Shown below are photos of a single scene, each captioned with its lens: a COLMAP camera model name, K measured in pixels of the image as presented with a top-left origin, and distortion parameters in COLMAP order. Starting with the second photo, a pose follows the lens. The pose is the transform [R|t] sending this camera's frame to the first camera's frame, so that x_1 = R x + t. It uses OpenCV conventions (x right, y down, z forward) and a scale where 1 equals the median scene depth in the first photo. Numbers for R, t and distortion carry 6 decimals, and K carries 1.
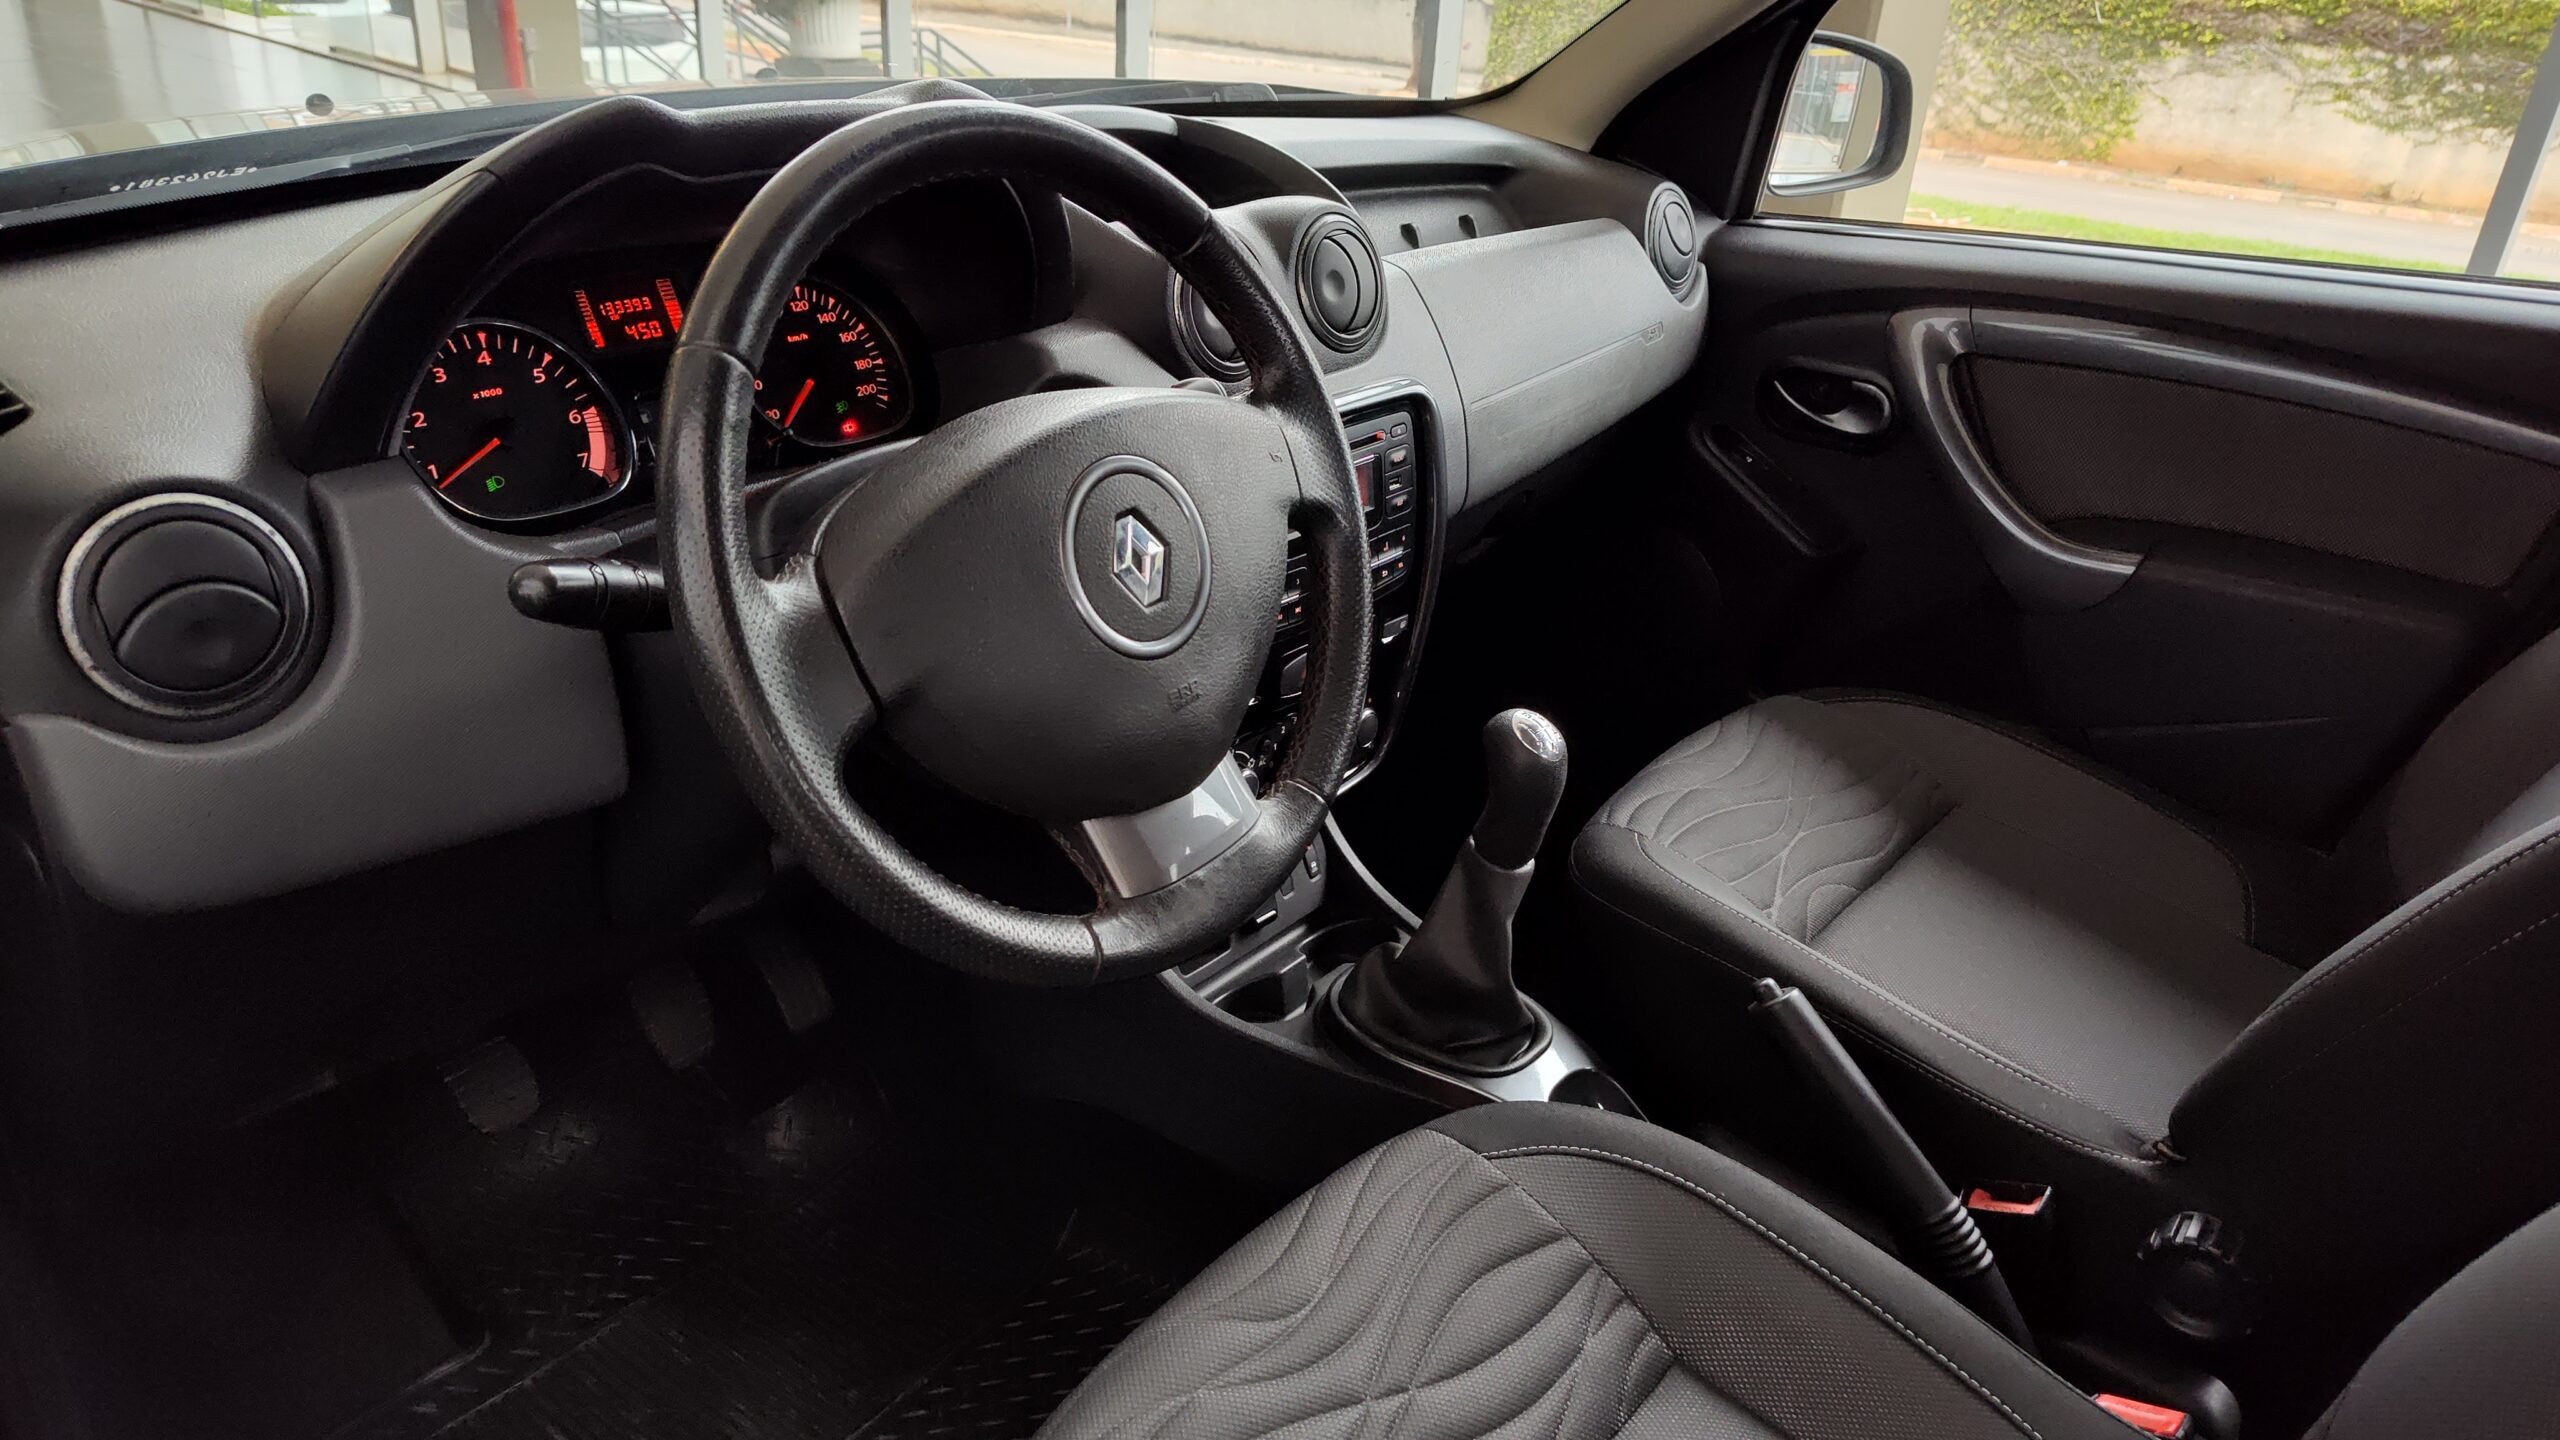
lens RADIAL K [[1792.2, 0, 1292.0], [0, 1792.2, 729.5], [0, 0, 1]] dist [0.061342, -0.085899]
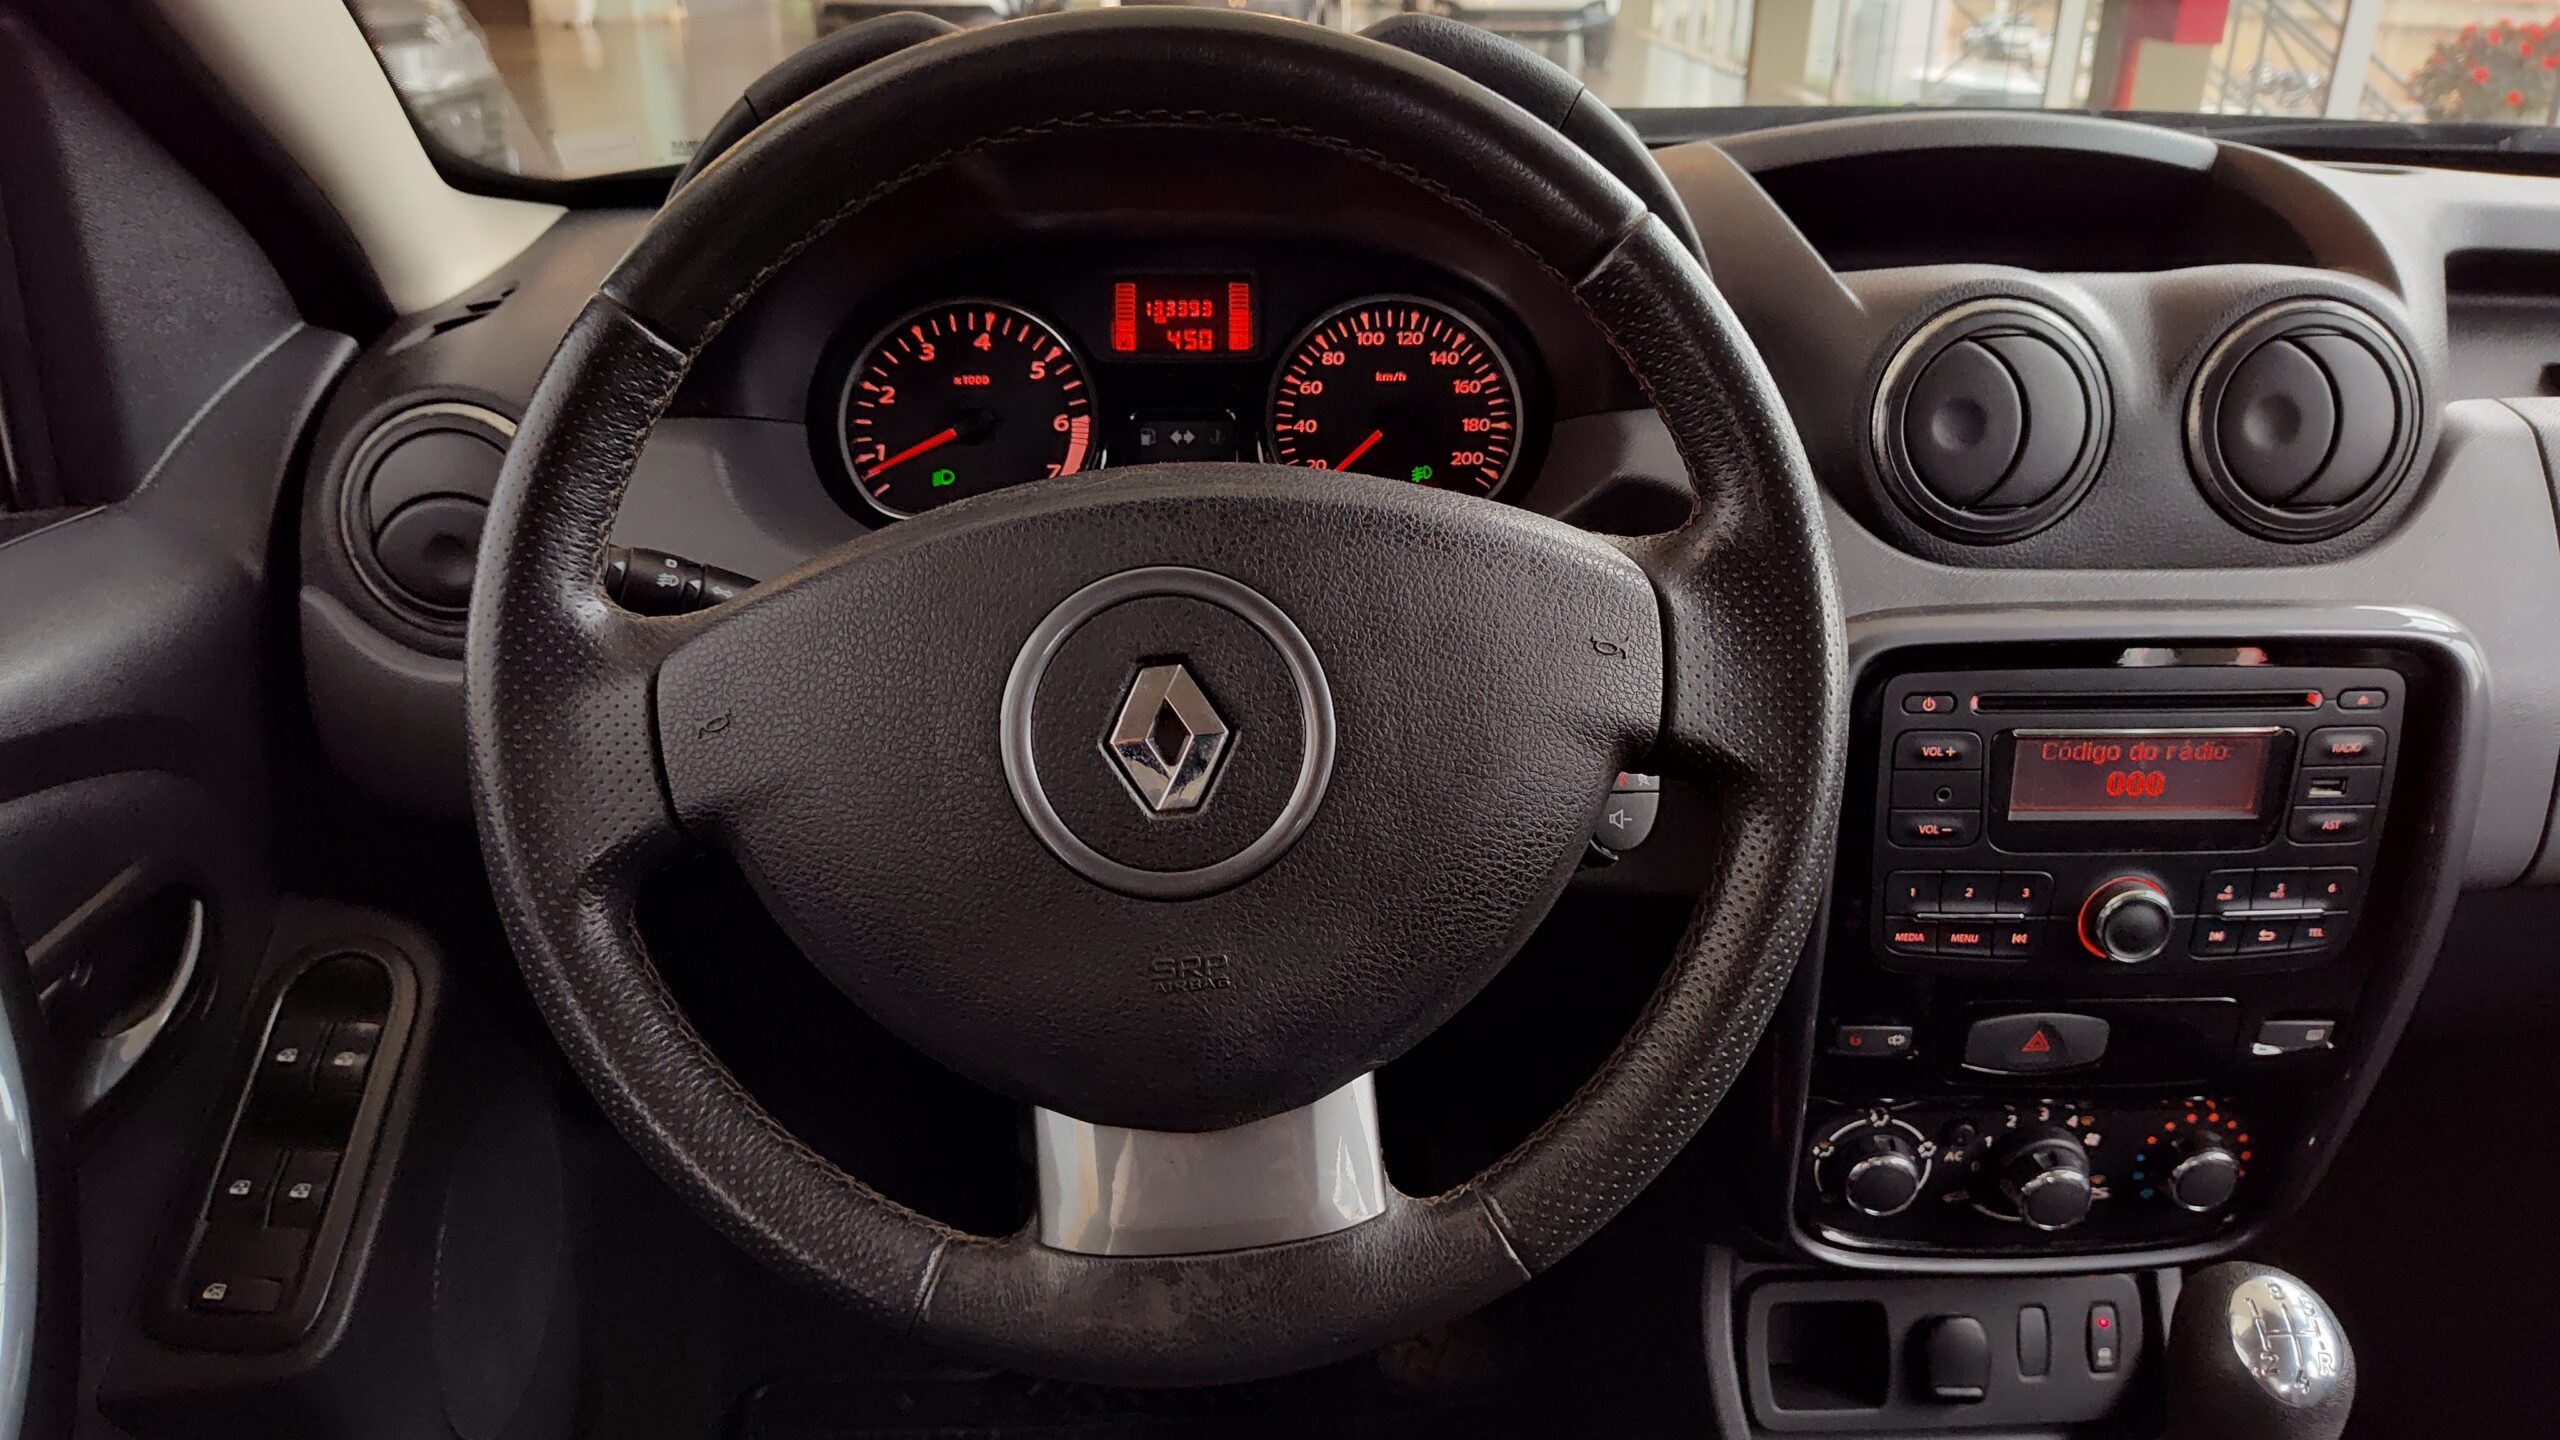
lens RADIAL K [[1792.2, 0, 1292.0], [0, 1792.2, 729.5], [0, 0, 1]] dist [0.061342, -0.085899]
pose [[0.632560, 0.268064, -0.726643, 0.327156], [-0.299770, 0.949810, 0.089436, -0.139278], [0.714147, 0.161252, 0.681169, 0.500841]]
